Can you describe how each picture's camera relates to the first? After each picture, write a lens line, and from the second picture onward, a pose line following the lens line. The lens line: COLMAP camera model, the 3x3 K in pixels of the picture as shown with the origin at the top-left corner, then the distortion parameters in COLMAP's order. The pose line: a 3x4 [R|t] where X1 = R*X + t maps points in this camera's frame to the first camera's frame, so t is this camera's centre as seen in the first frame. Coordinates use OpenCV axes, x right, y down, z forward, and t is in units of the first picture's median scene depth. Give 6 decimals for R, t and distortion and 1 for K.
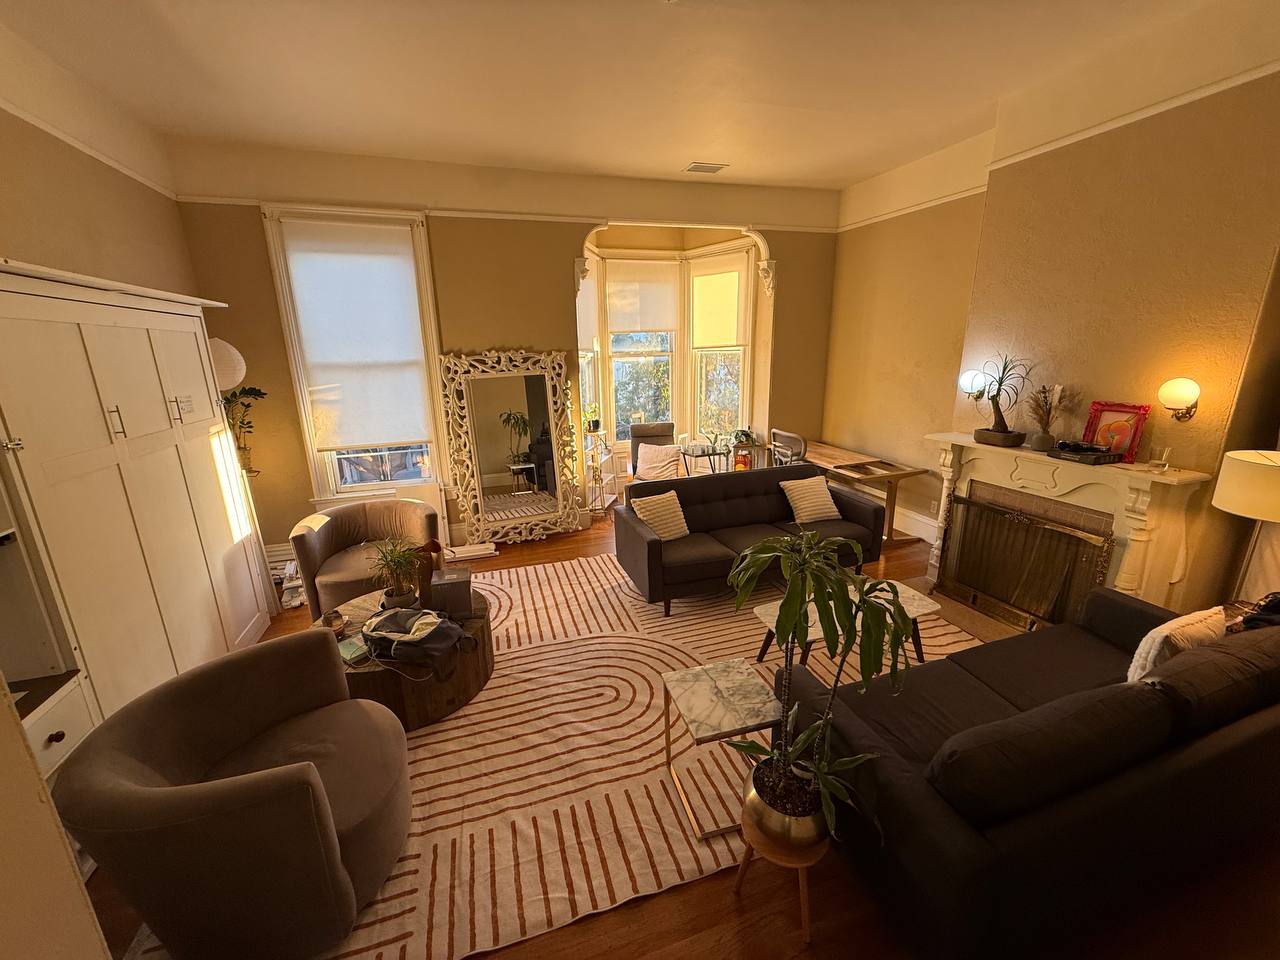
lens RADIAL K [[508.1, 0, 638.6], [0, 508.1, 480.8], [0, 0, 1]] dist [-0.000477, 0.000074]
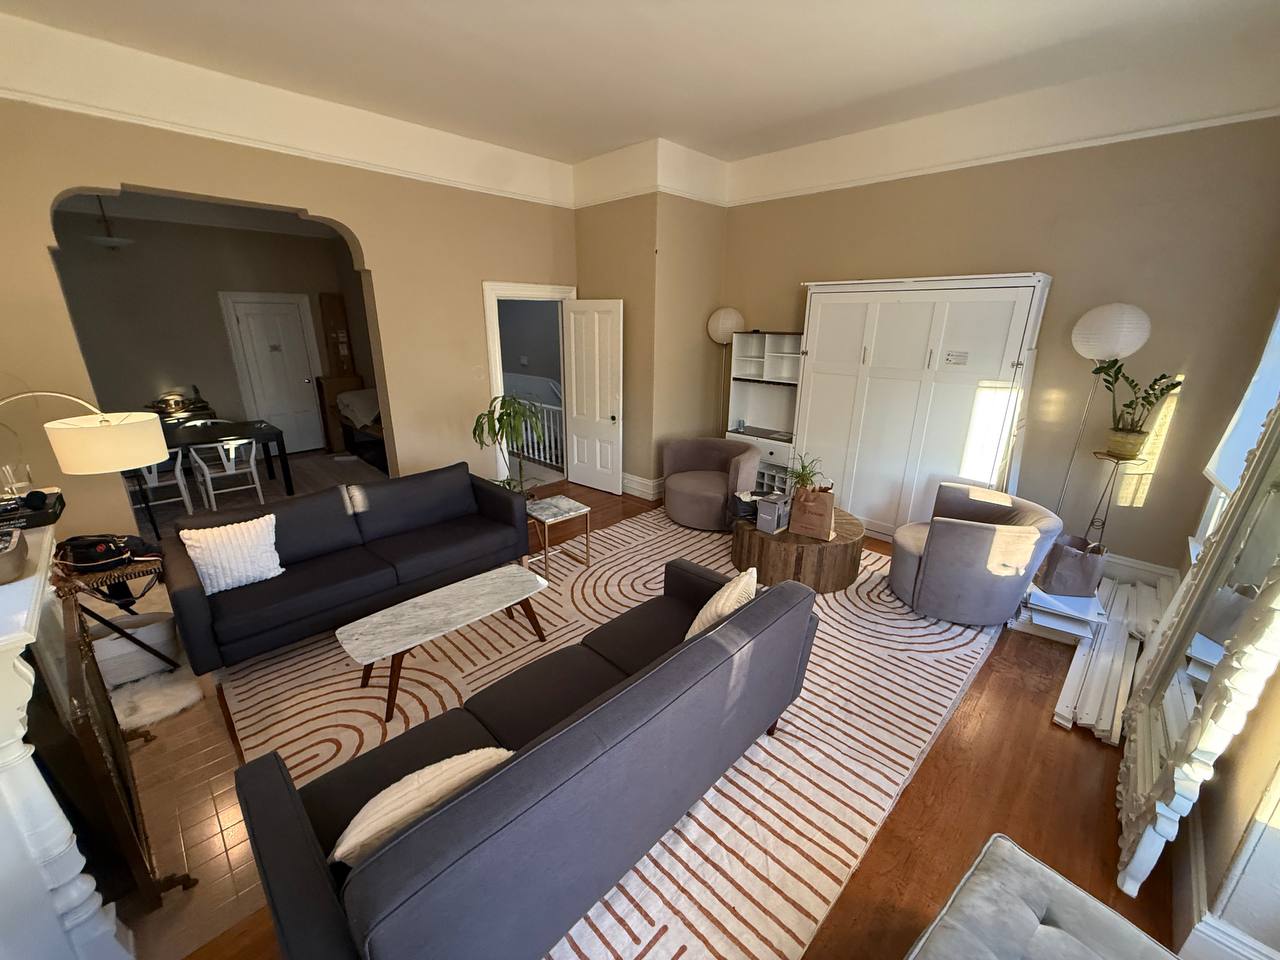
lens RADIAL K [[508.1, 0, 636.0], [0, 508.1, 480.3], [0, 0, 1]] dist [-0.000477, 0.000074]
pose [[-0.892482, 0.147610, -0.426247, 0.355910], [-0.104460, 0.851624, 0.513639, -0.346131], [0.438820, 0.502939, -0.744640, 1.298700]]
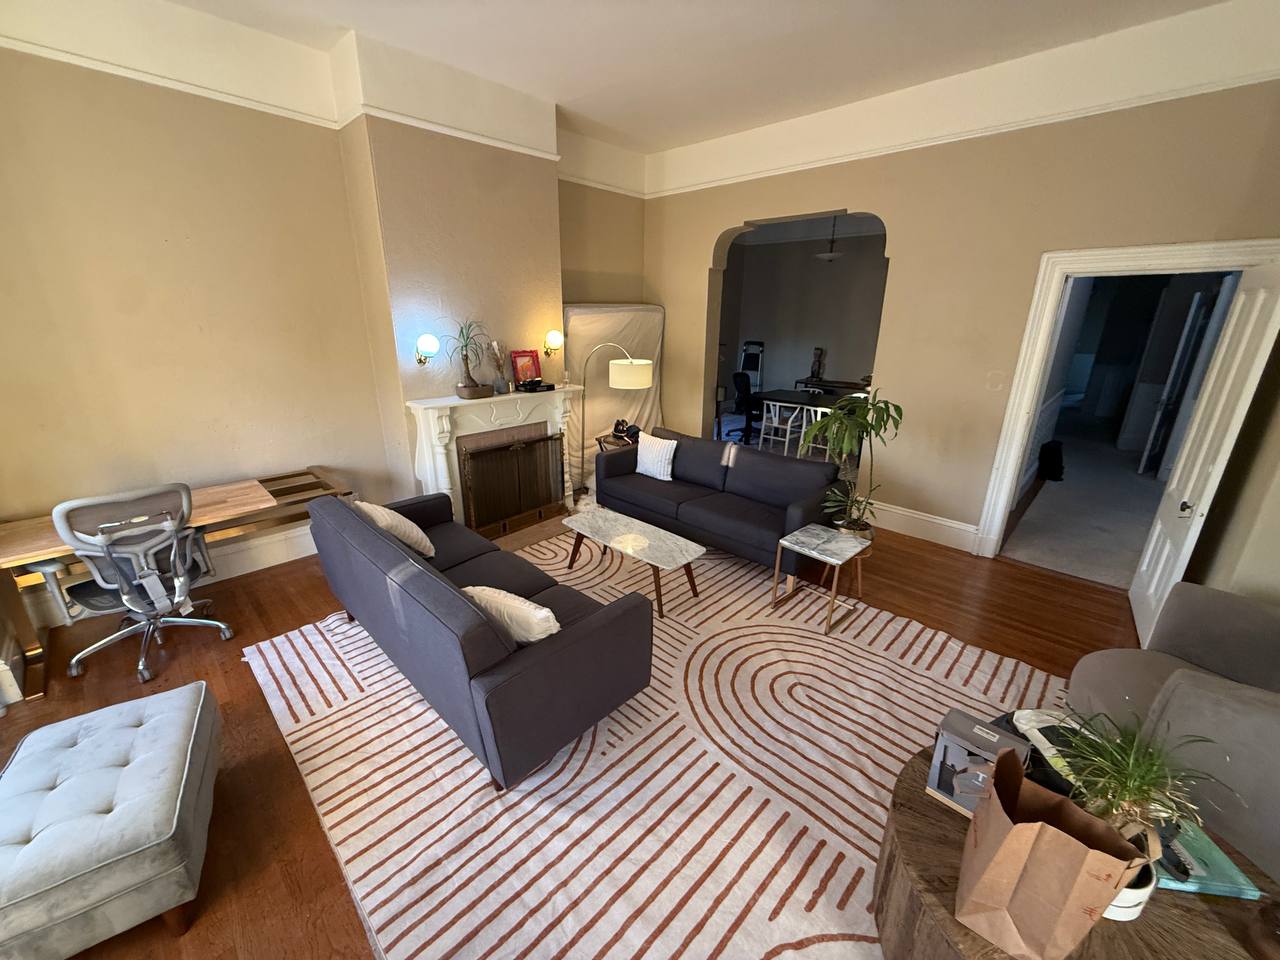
lens RADIAL K [[508.1, 0, 638.4], [0, 508.1, 478.7], [0, 0, 1]] dist [-0.000477, 0.000074]
pose [[-0.461146, -0.259701, 0.848469, -0.421427], [0.228714, 0.889112, 0.396447, -0.244044], [-0.857341, 0.376877, -0.350613, 1.010975]]
